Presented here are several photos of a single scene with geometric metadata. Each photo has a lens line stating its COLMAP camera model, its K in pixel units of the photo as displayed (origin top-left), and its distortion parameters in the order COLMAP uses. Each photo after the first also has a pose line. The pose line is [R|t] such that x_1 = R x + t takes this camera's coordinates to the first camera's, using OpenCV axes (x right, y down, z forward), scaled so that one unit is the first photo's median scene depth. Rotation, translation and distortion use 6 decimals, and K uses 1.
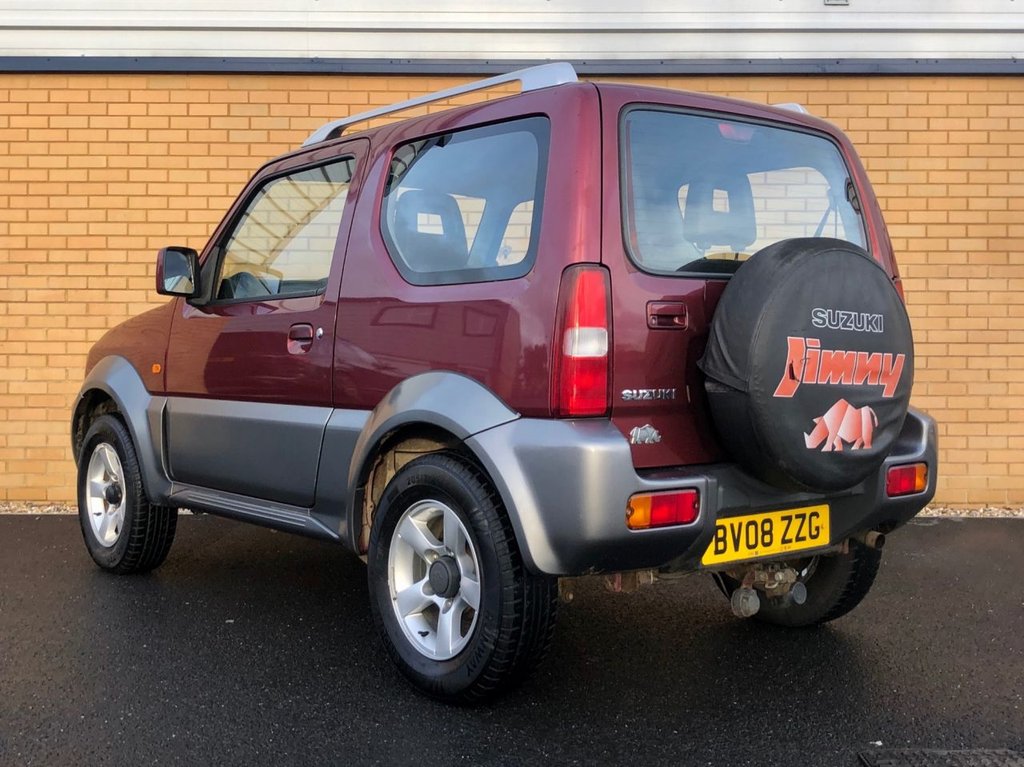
lens RADIAL K [[864.4, 0, 499.7], [0, 864.4, 366.2], [0, 0, 1]] dist [0.003490, -0.003353]
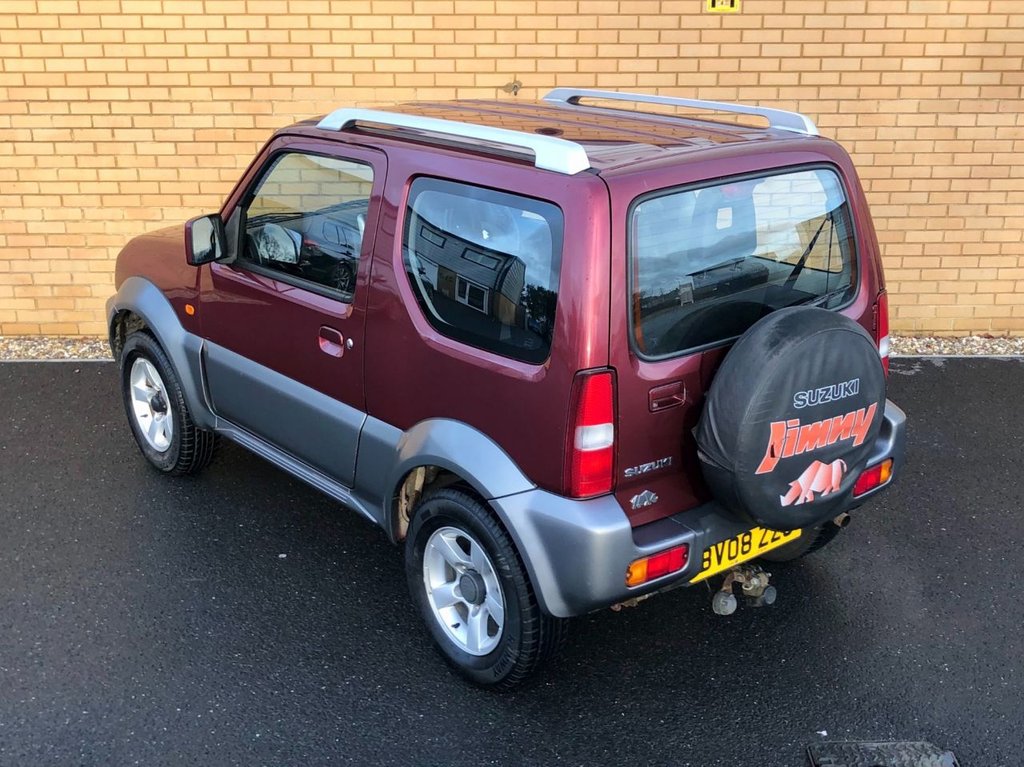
lens RADIAL K [[870.5, 0, 518.7], [0, 870.5, 302.3], [0, 0, 1]] dist [0.000331, -0.011268]
pose [[0.999876, -0.011108, 0.011185, -0.003267], [0.008111, 0.970936, 0.239201, -0.142295], [-0.013517, -0.239080, 0.970906, -0.021912]]
